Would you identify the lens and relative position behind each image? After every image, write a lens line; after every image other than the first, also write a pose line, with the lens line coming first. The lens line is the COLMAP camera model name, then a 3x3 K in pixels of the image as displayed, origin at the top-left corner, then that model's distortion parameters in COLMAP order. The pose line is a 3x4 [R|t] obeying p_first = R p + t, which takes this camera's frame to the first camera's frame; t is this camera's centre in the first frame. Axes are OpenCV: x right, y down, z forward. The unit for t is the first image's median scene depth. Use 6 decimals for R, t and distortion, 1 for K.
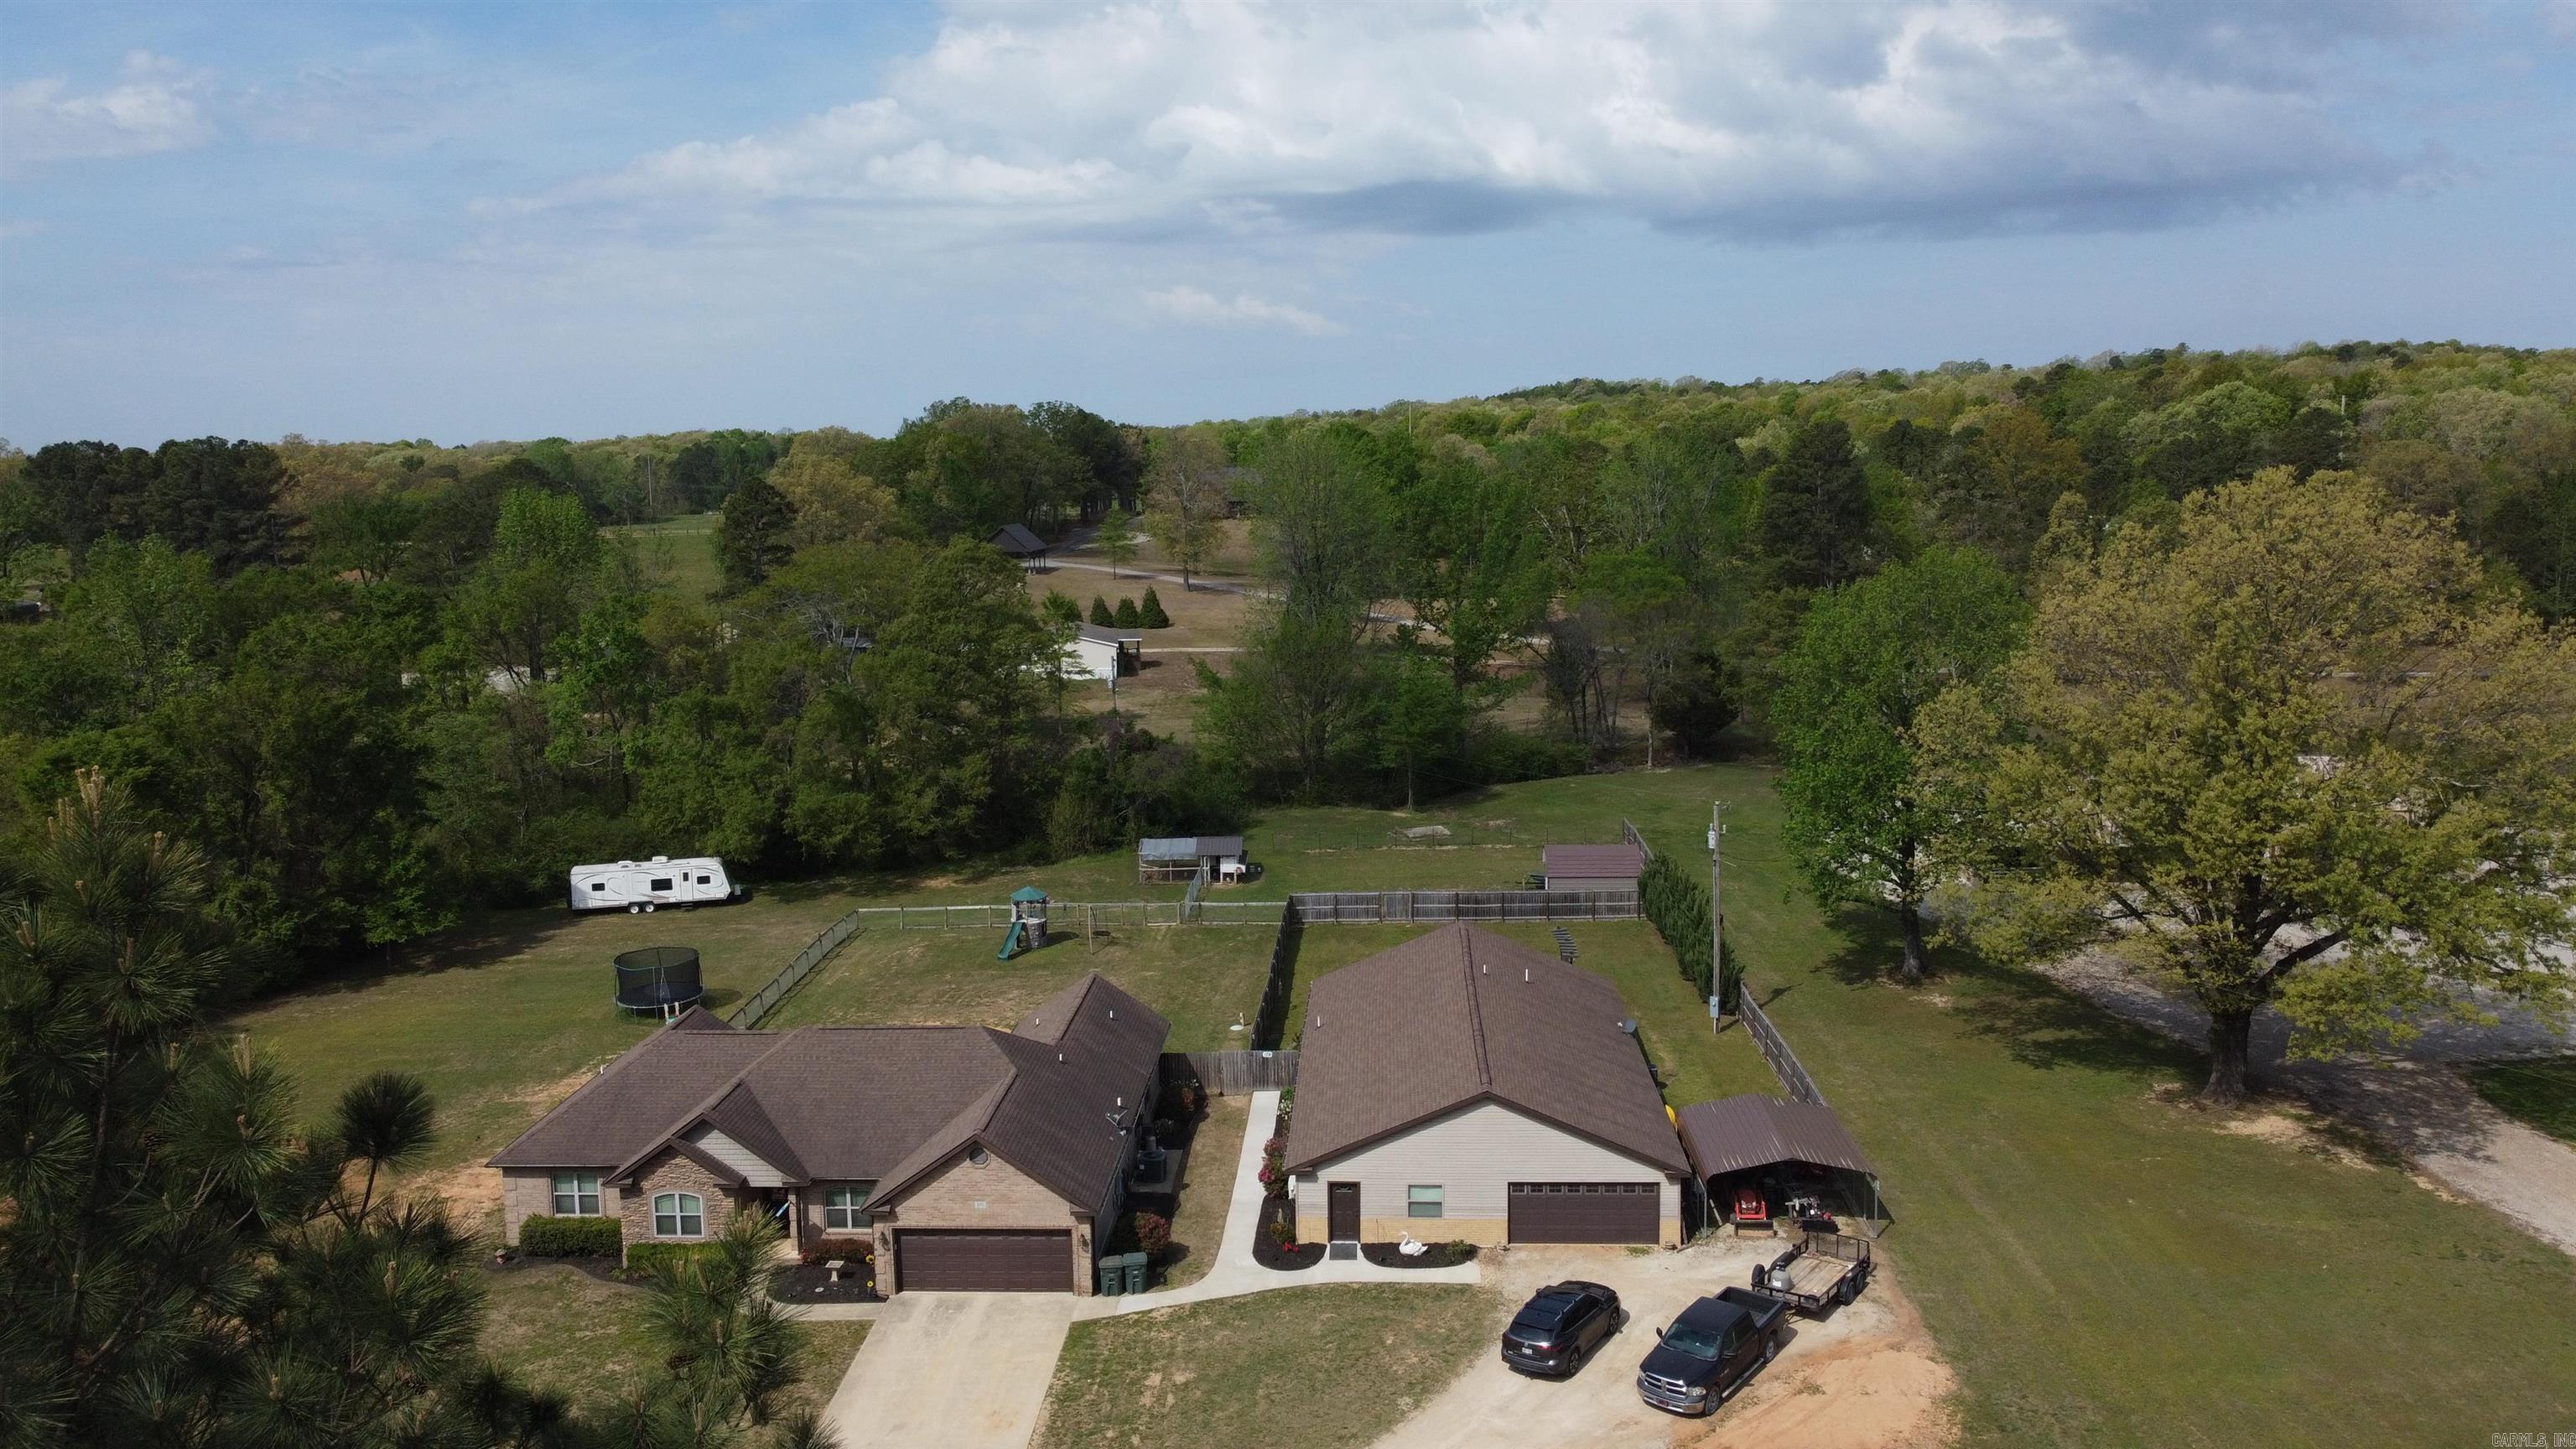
lens RADIAL K [[1938.4, 0, 1289.3], [0, 1938.4, 723.2], [0, 0, 1]] dist [0.001801, -0.016109]
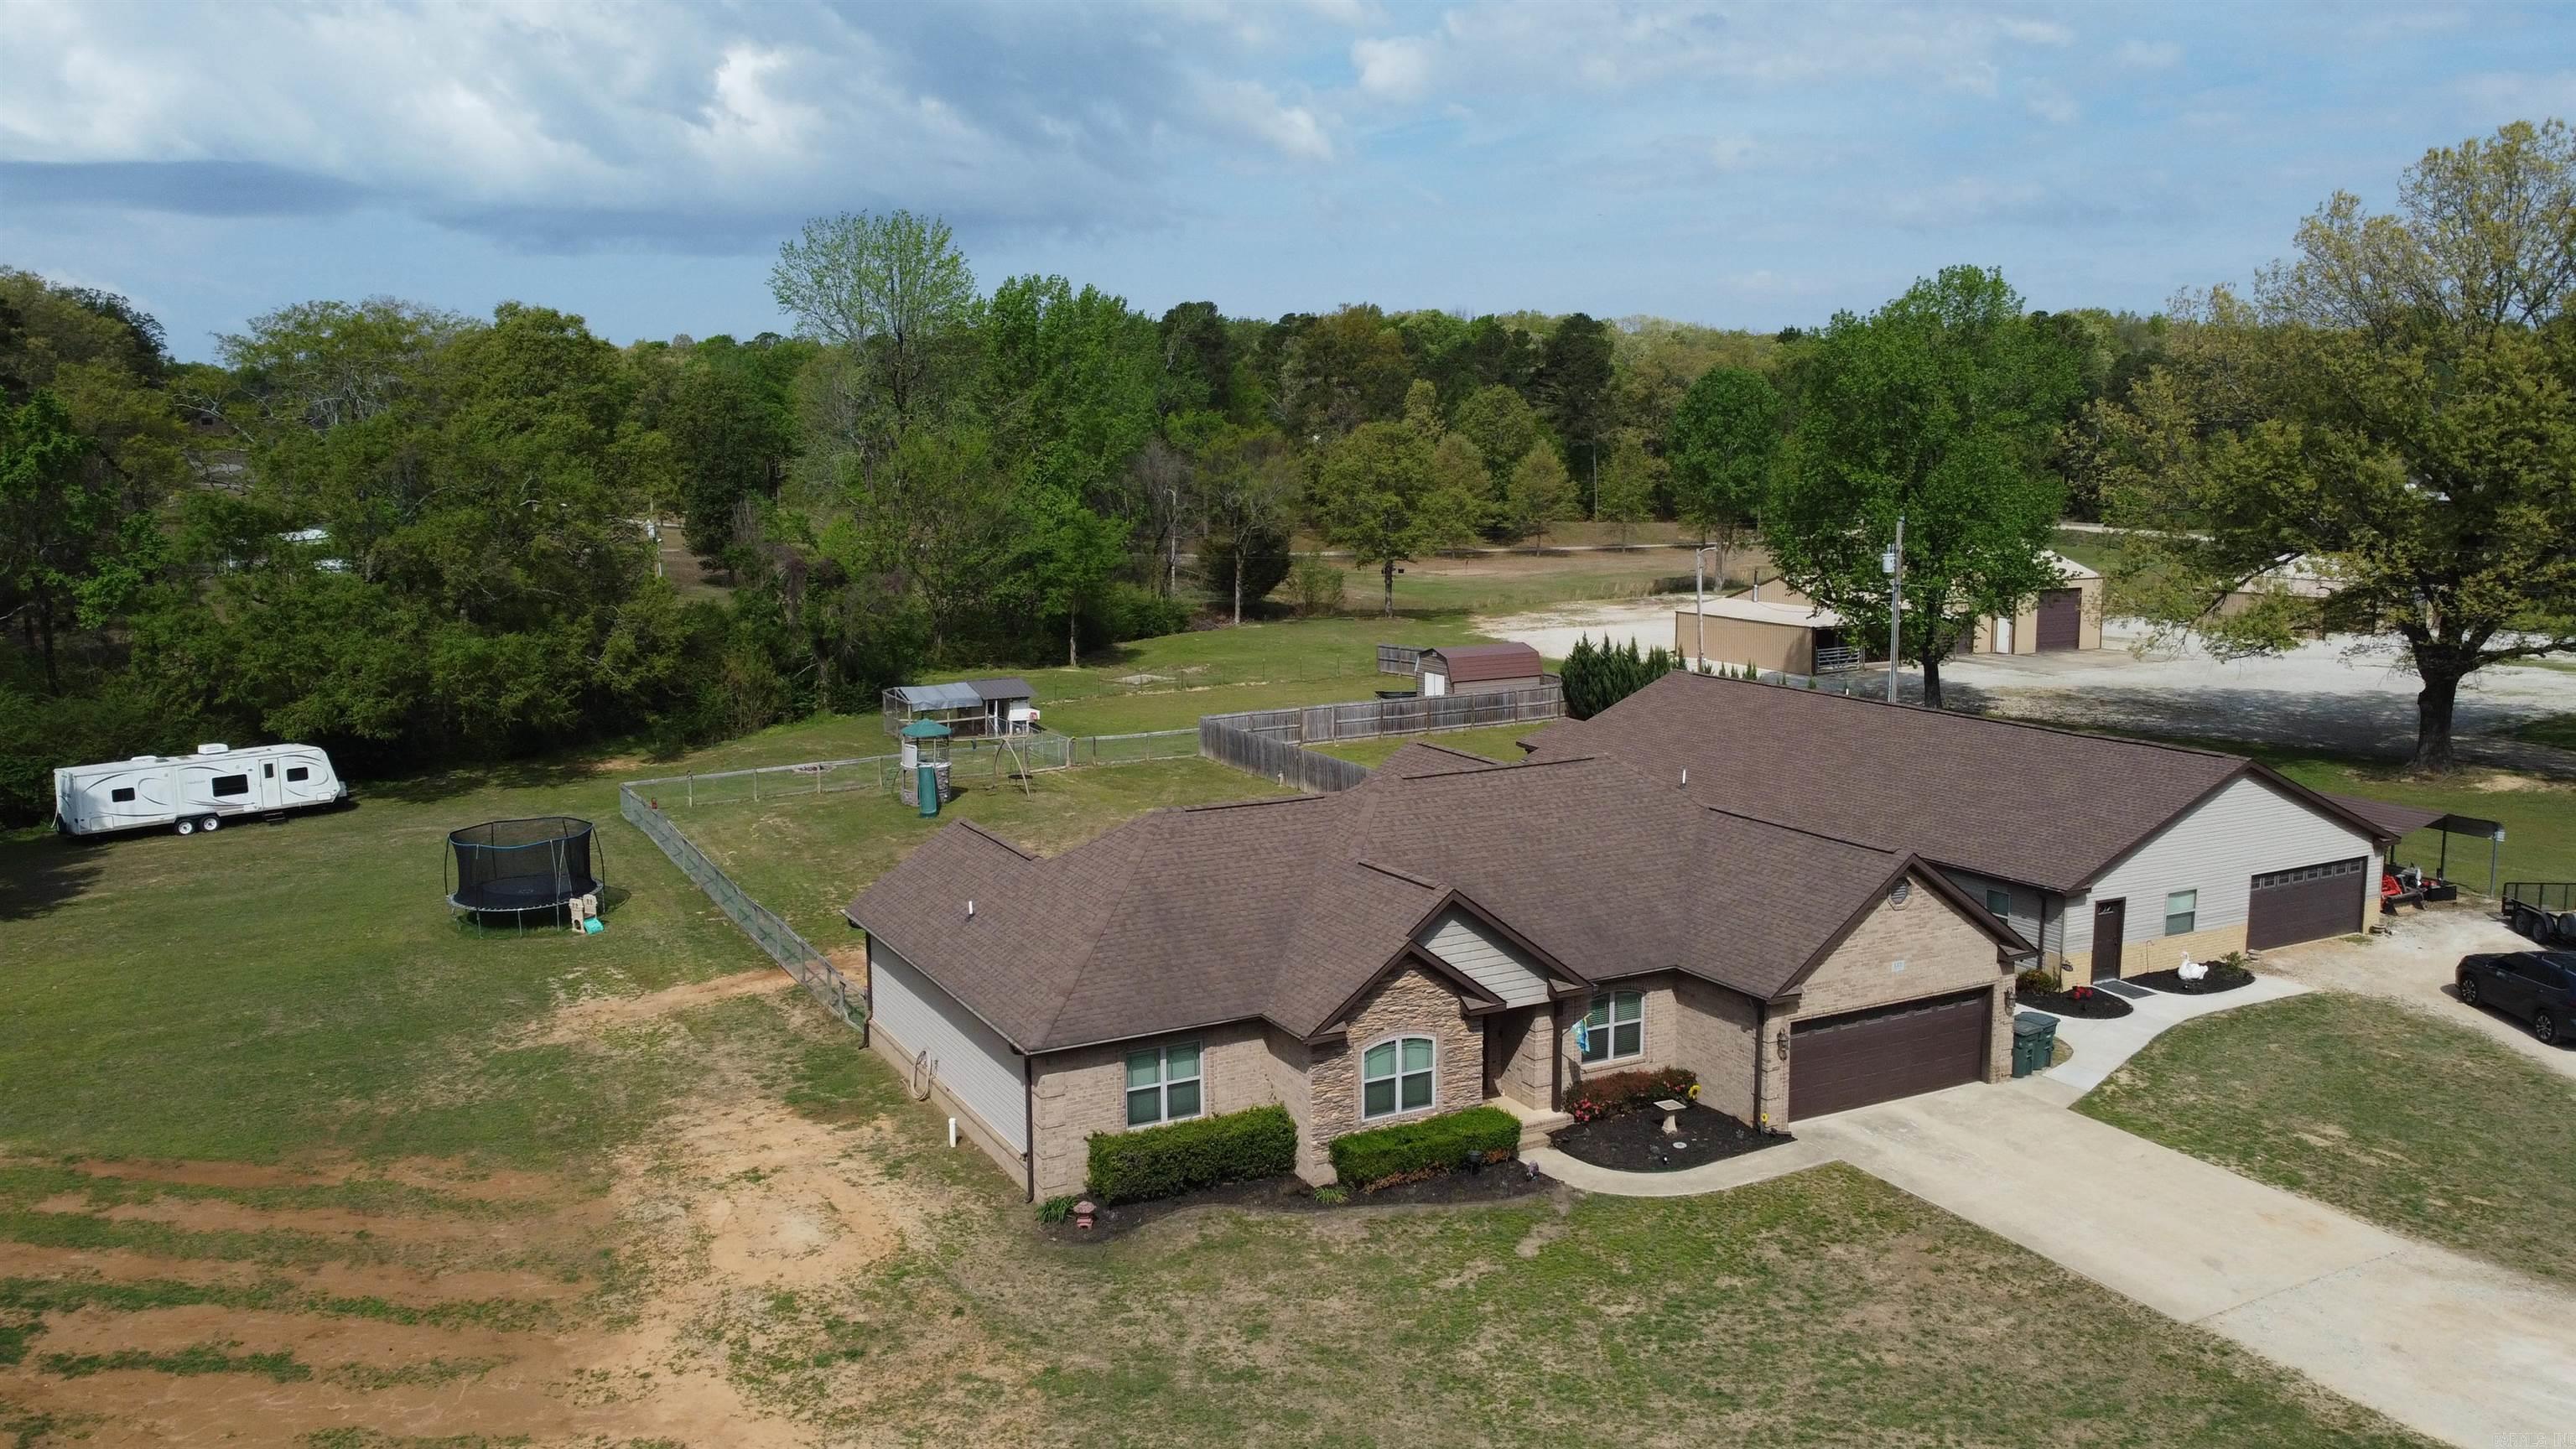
lens RADIAL K [[1938.4, 0, 1283.9], [0, 1938.4, 724.3], [0, 0, 1]] dist [0.001801, -0.016109]
pose [[0.859667, -0.063335, 0.506914, -0.632705], [0.063725, 0.997829, 0.016601, 0.136364], [-0.506865, 0.018032, 0.861837, 0.514249]]
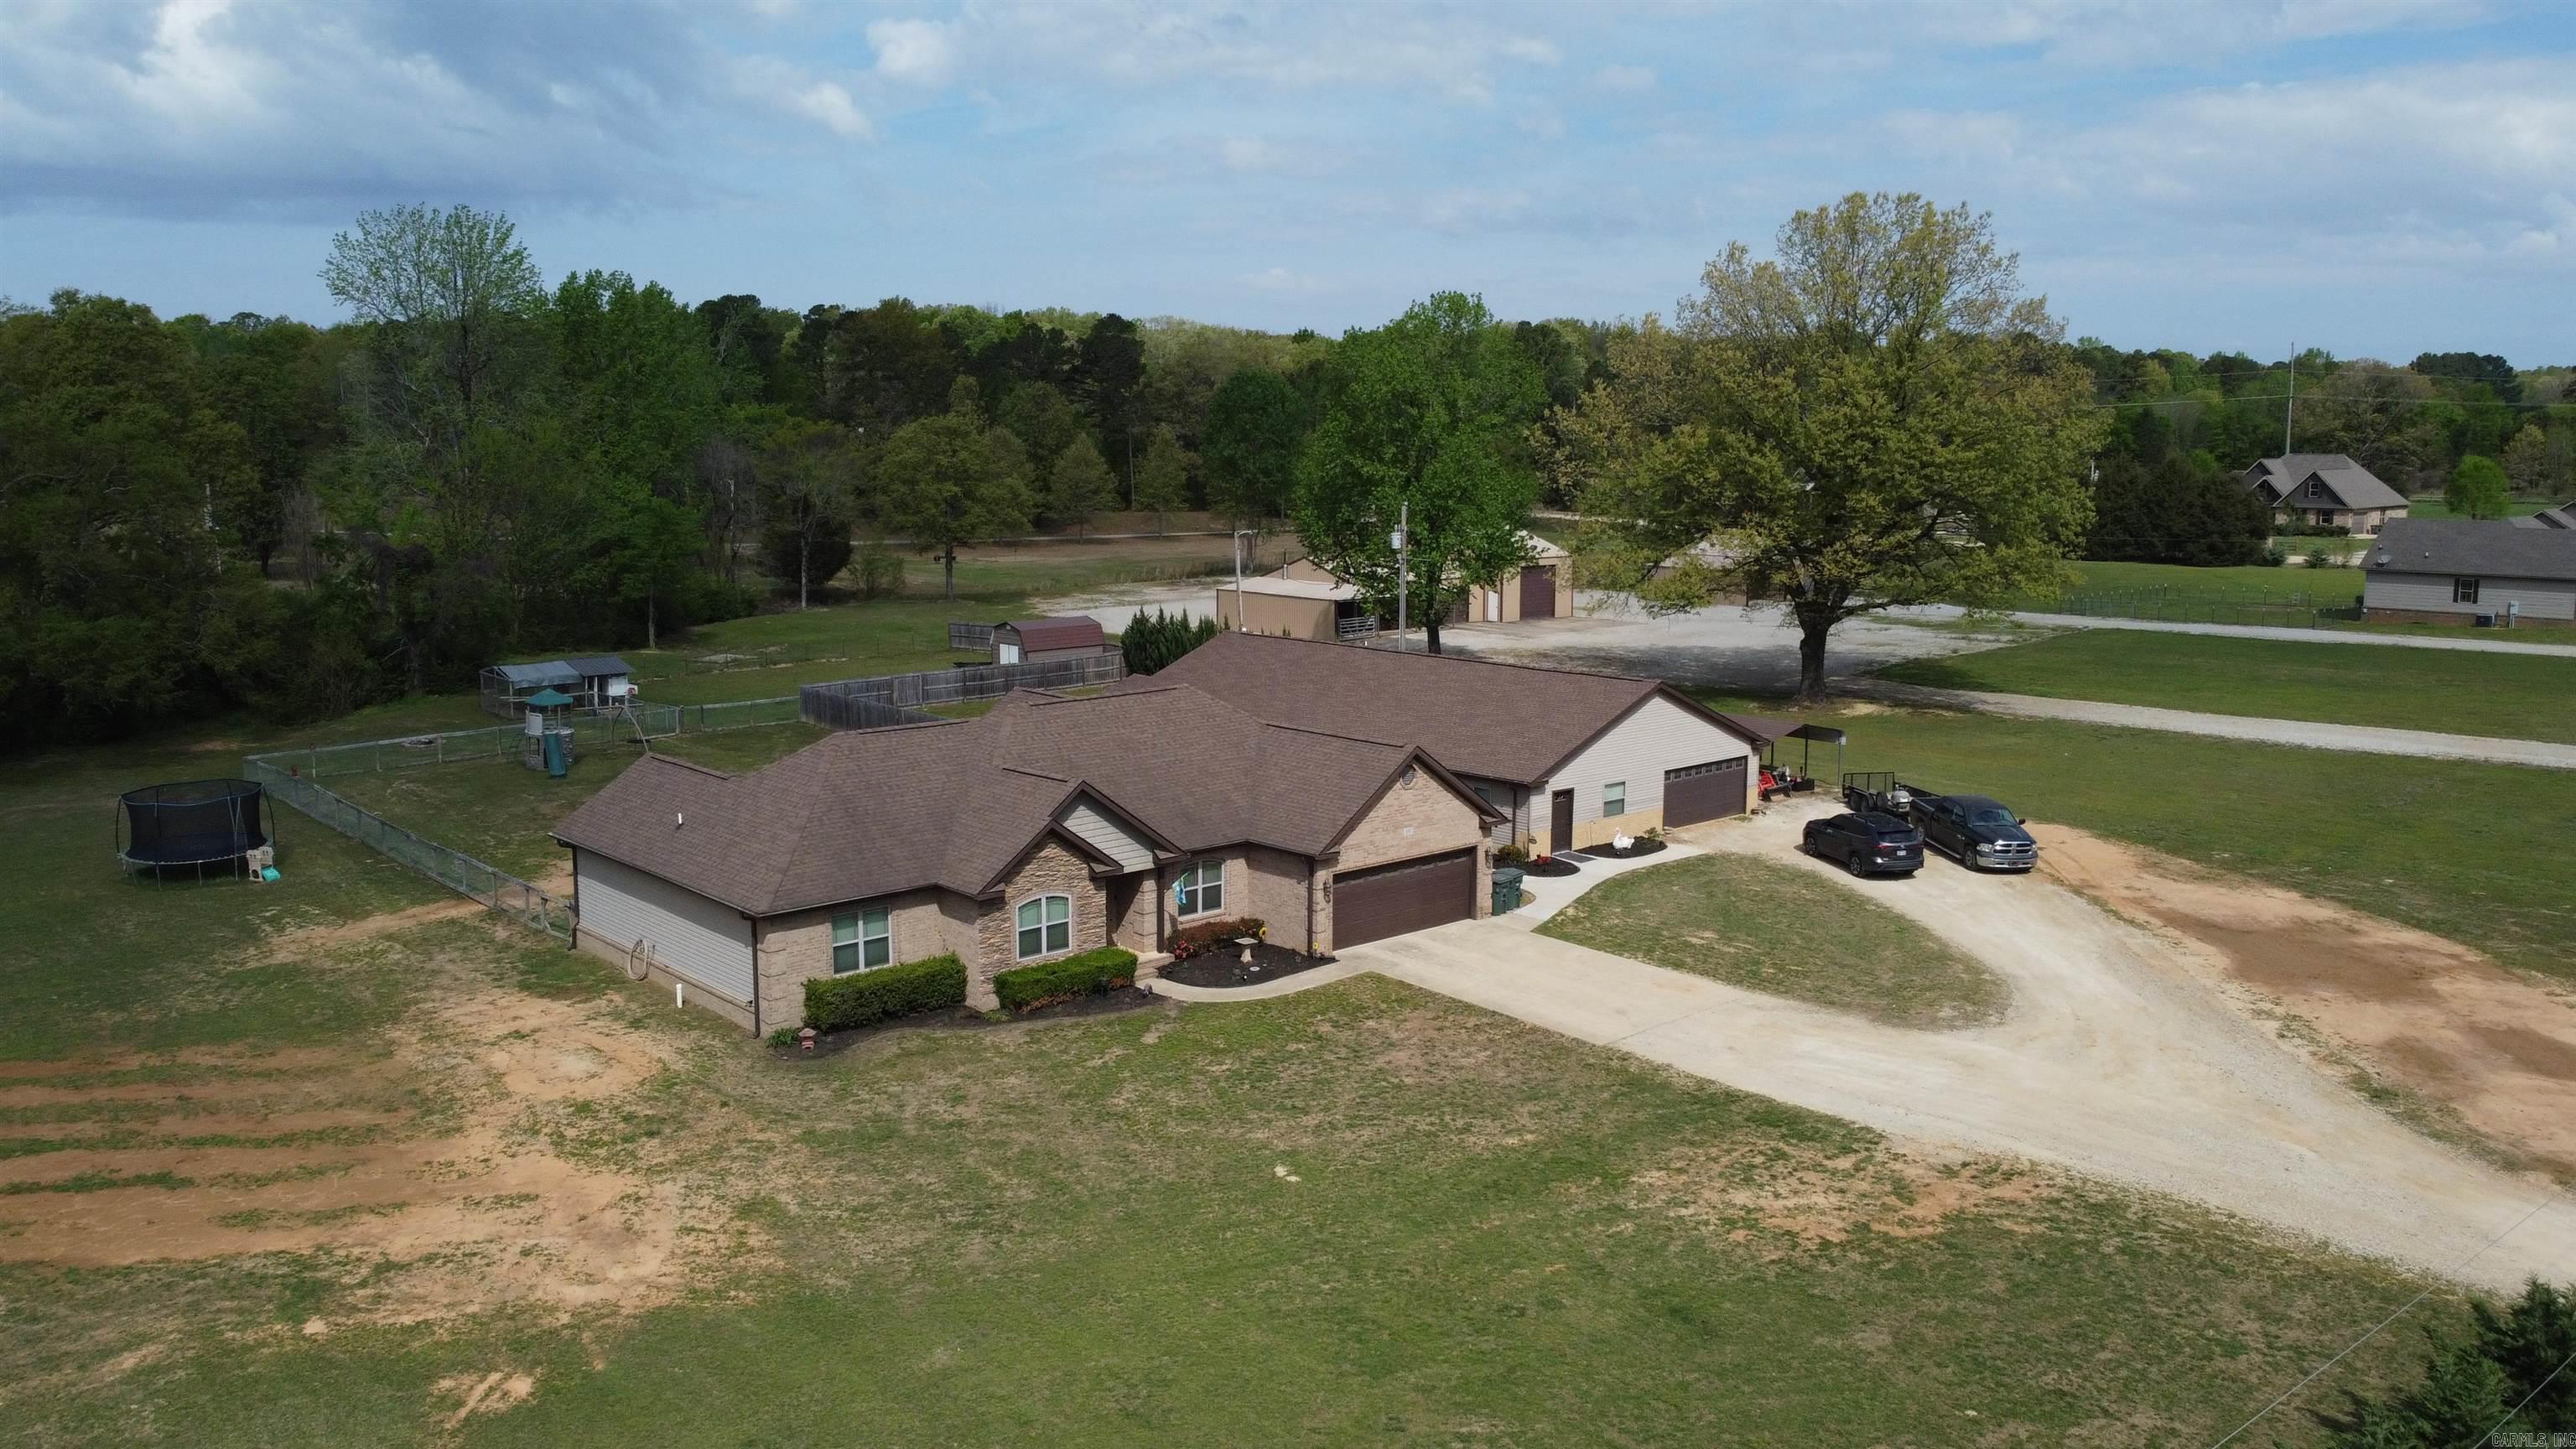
lens RADIAL K [[1938.4, 0, 1287.6], [0, 1938.4, 721.5], [0, 0, 1]] dist [0.001801, -0.016109]
pose [[0.710899, -0.086489, 0.697956, -0.769146], [0.084895, 0.995706, 0.036916, 0.154193], [-0.698152, 0.033010, 0.715188, 0.388871]]
